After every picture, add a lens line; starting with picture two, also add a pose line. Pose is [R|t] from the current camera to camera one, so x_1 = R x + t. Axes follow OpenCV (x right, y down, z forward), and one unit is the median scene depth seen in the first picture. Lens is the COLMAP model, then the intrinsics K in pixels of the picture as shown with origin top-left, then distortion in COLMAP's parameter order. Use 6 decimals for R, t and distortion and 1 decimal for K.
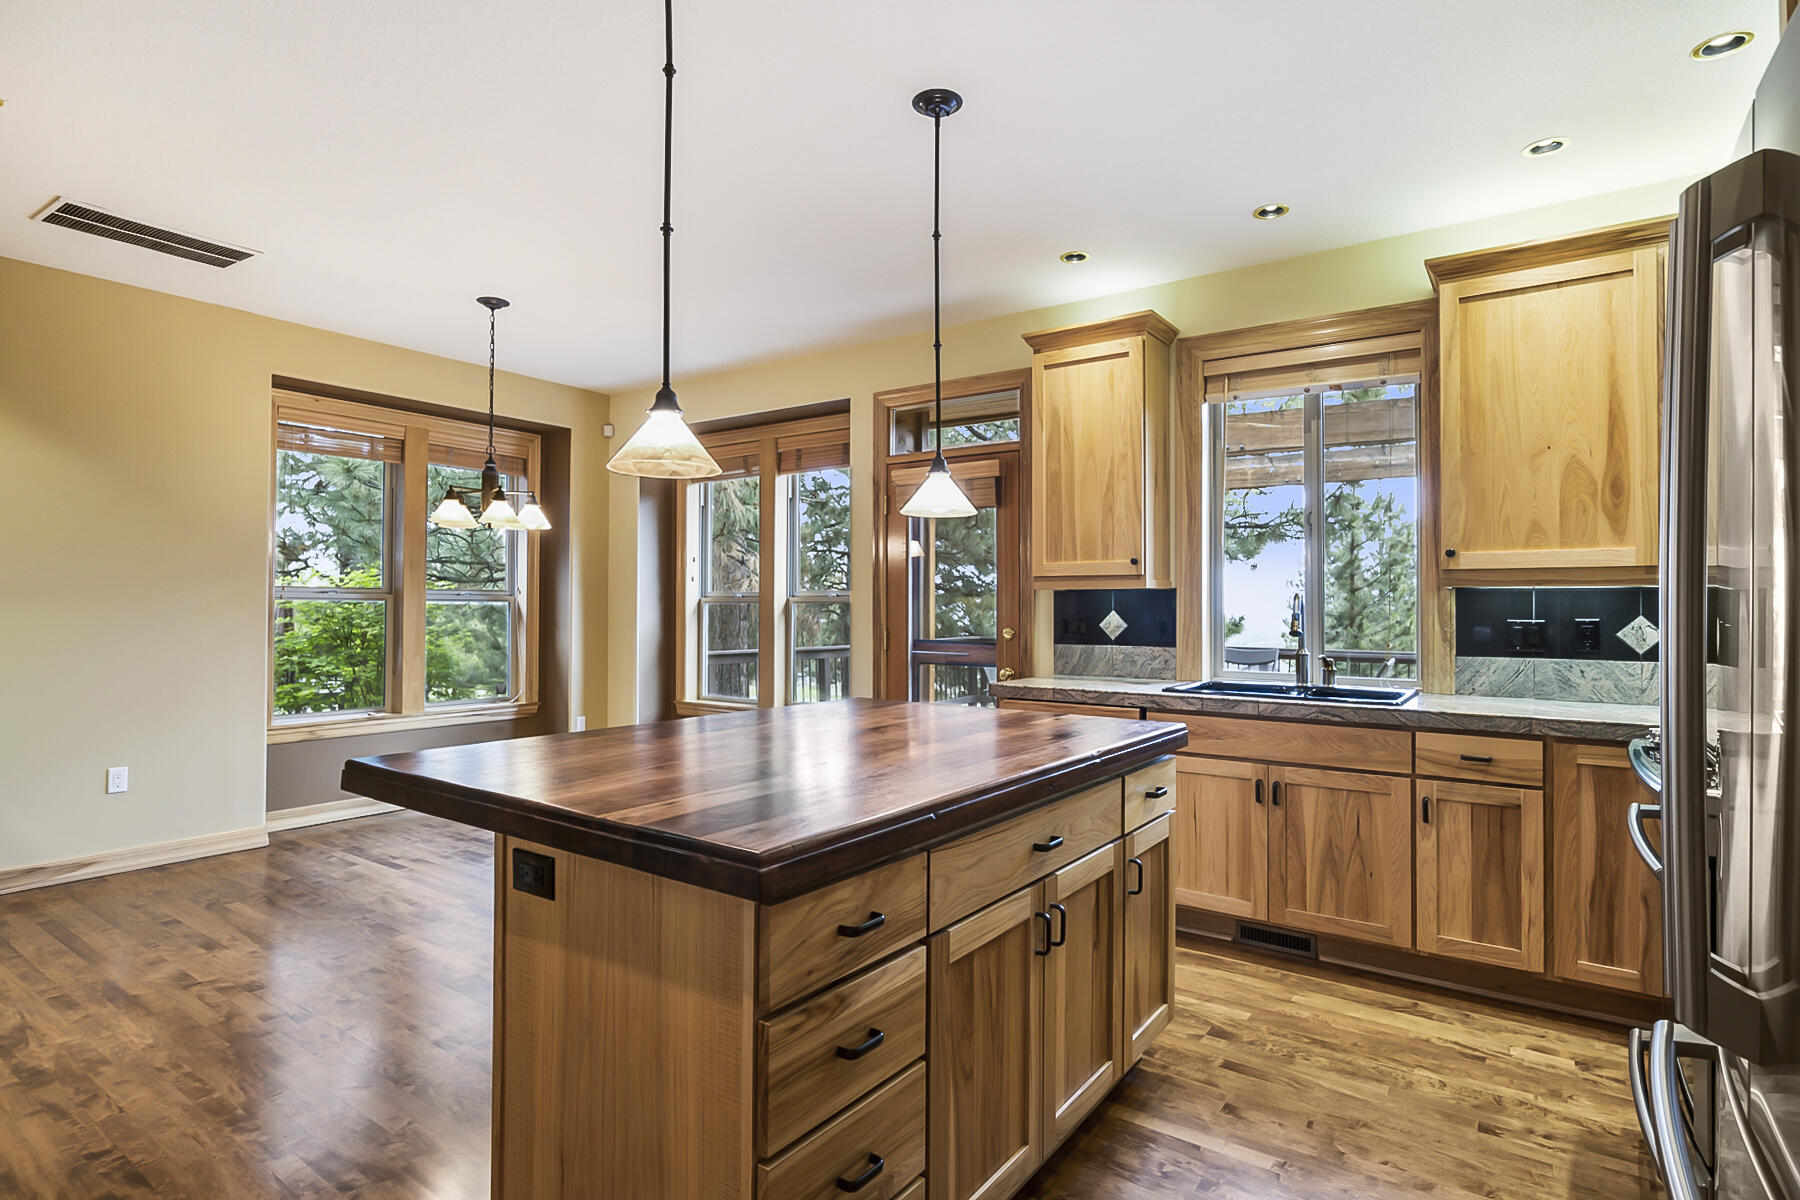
lens RADIAL K [[907.3, 0, 901.6], [0, 907.3, 591.7], [0, 0, 1]] dist [-0.009654, 0.004073]
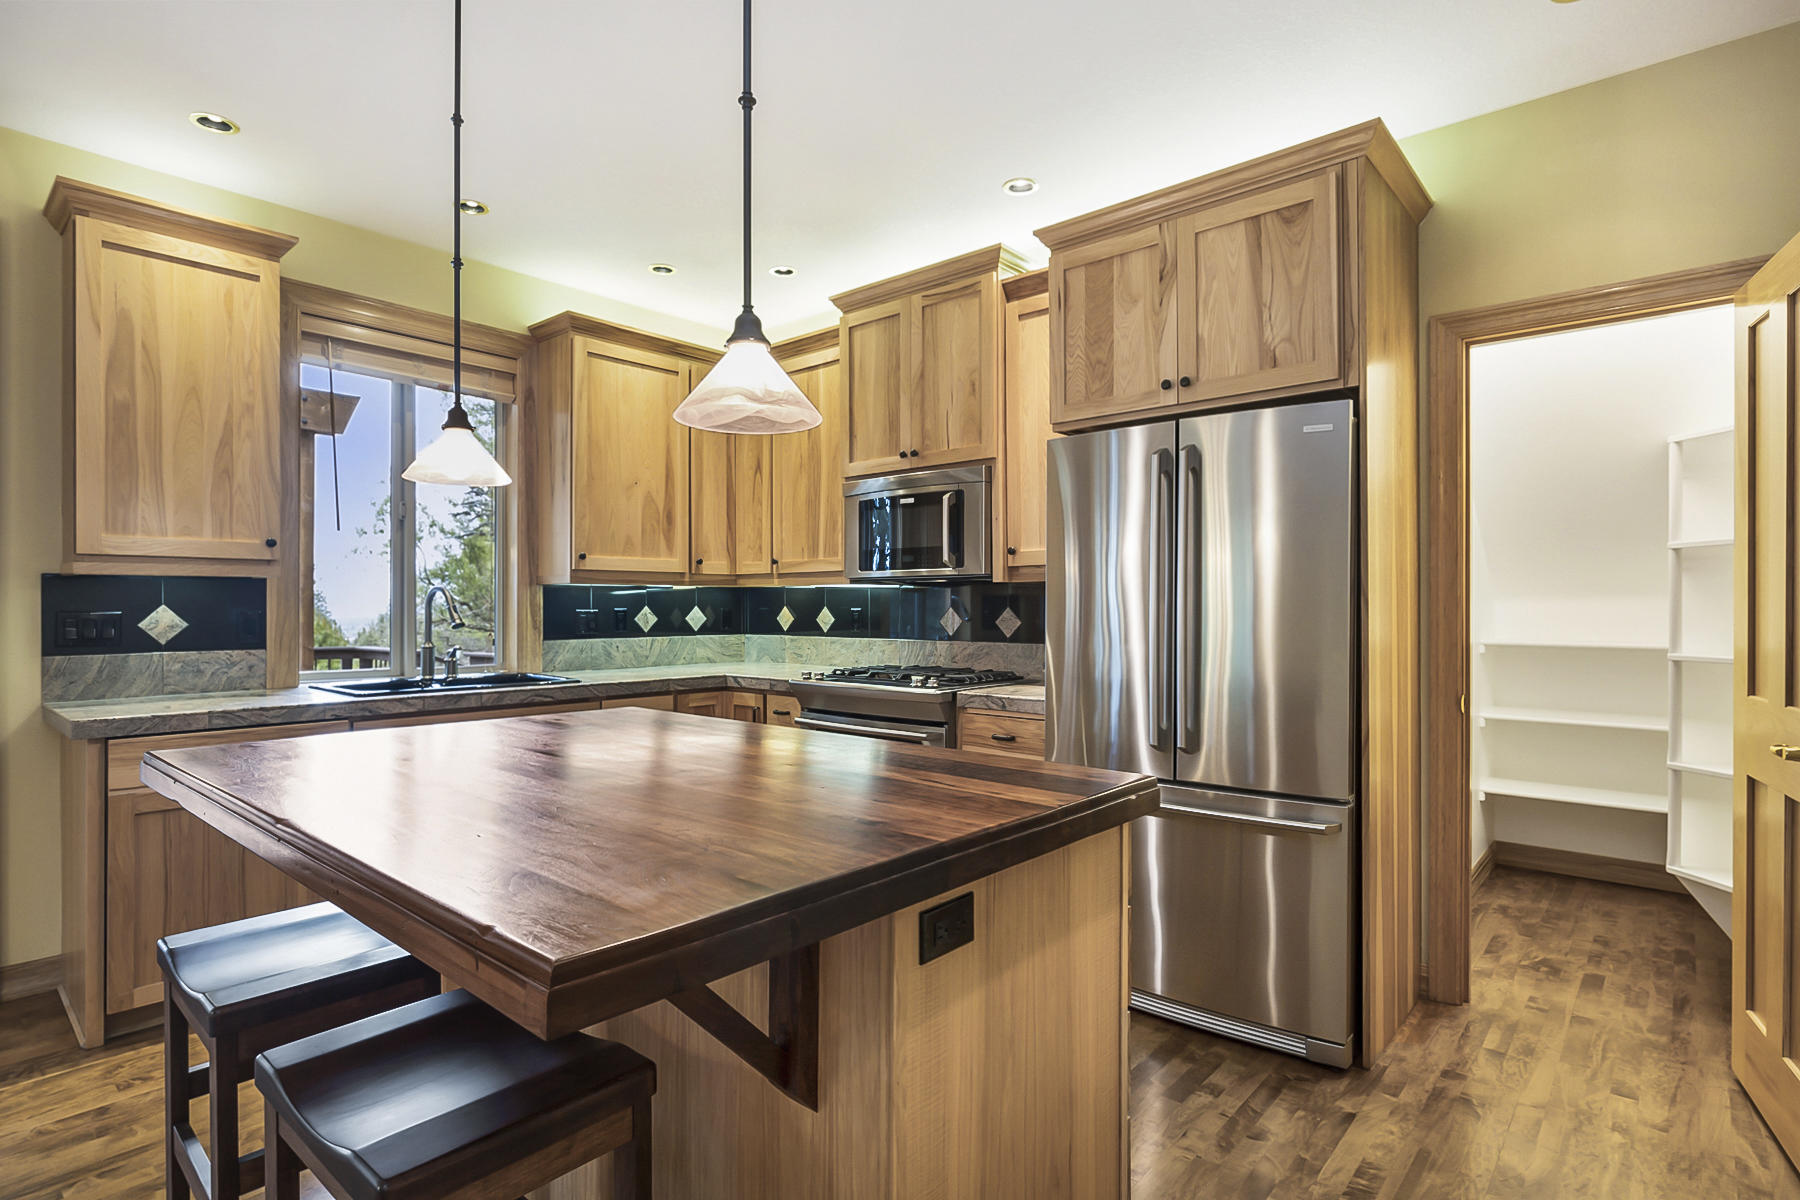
lens RADIAL K [[907.3, 0, 903.4], [0, 907.3, 601.8], [0, 0, 1]] dist [-0.009654, 0.004073]
pose [[0.099868, -0.002252, 0.994998, -0.474554], [-0.015671, 0.999870, 0.003836, 0.006506], [-0.994877, -0.015976, 0.099820, 0.358239]]
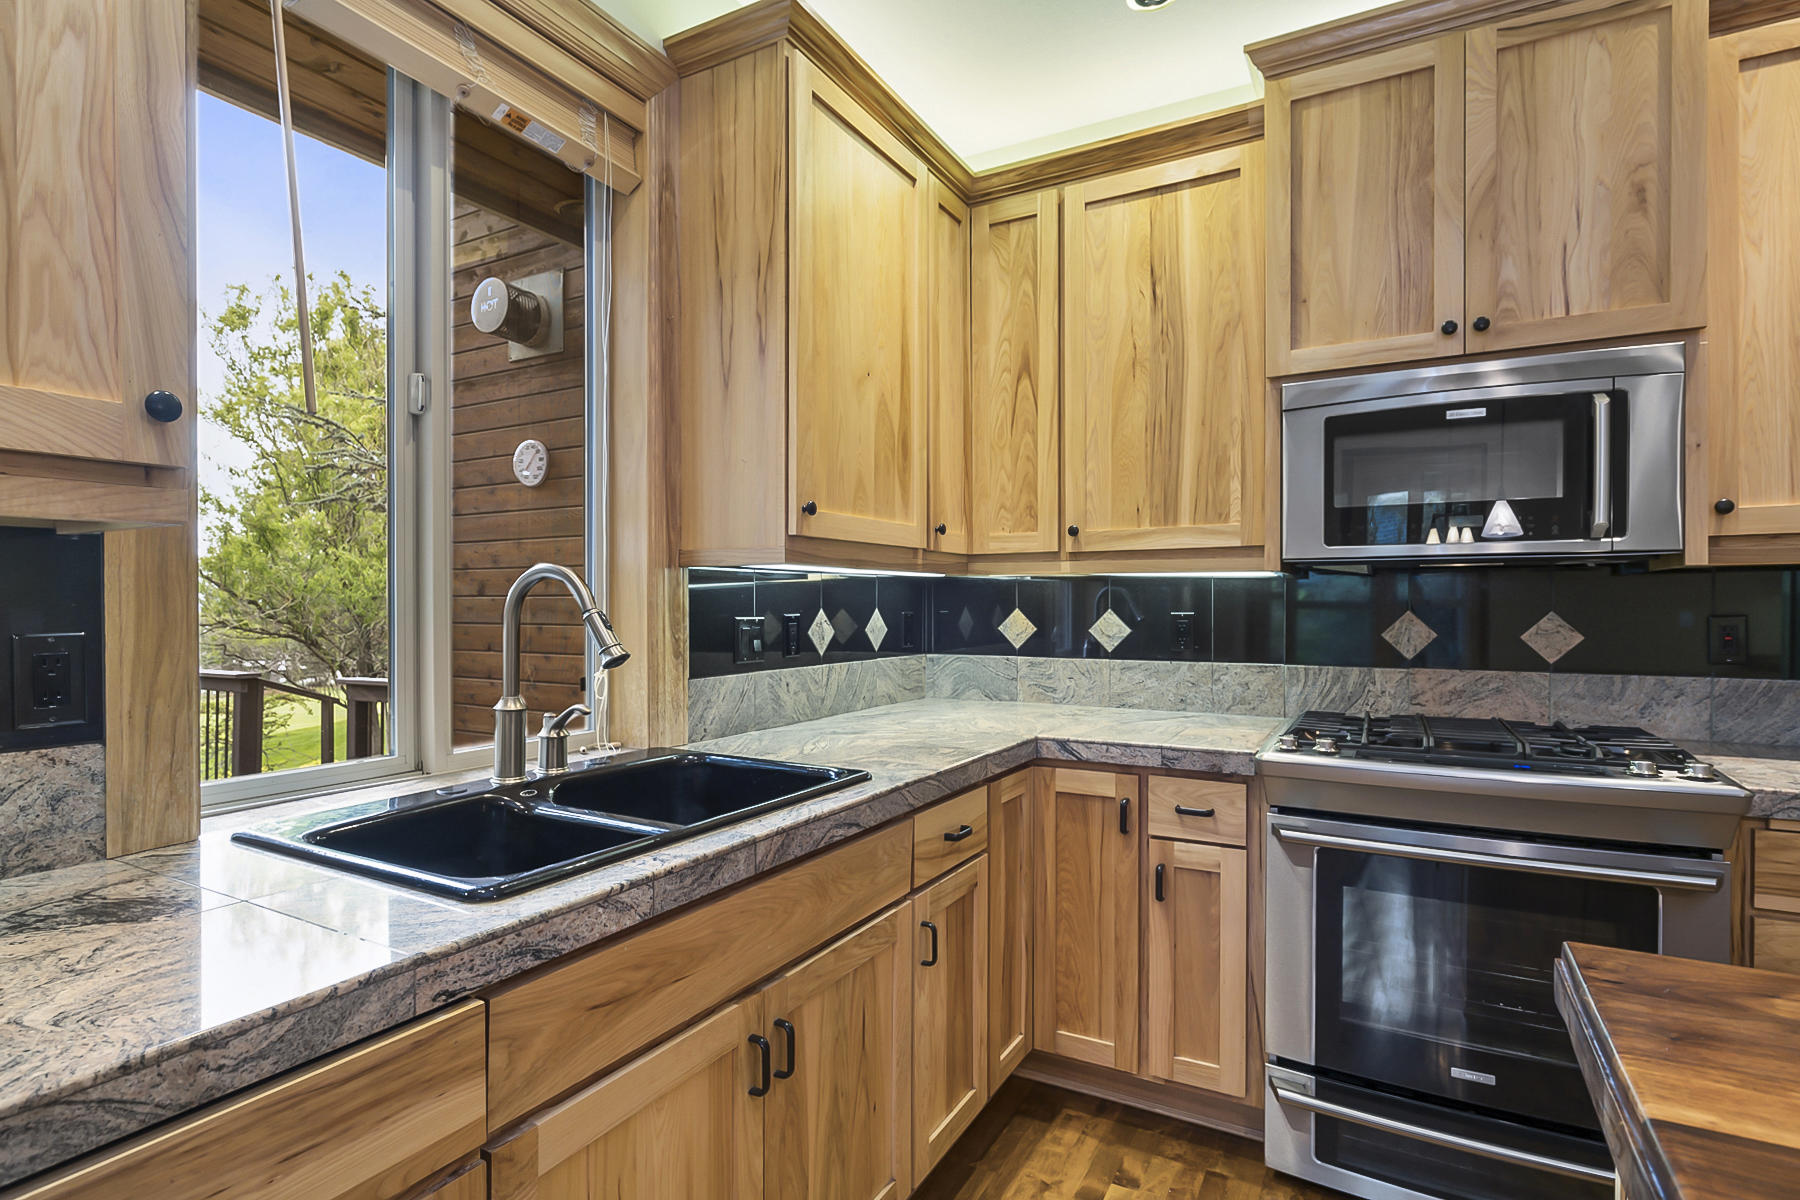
lens RADIAL K [[907.3, 0, 900.4], [0, 907.3, 612.3], [0, 0, 1]] dist [-0.009654, 0.004073]
pose [[-0.103564, -0.016520, 0.994486, -0.000608], [-0.016949, 0.999746, 0.014842, 0.013309], [-0.994478, -0.015319, -0.103817, 0.817586]]
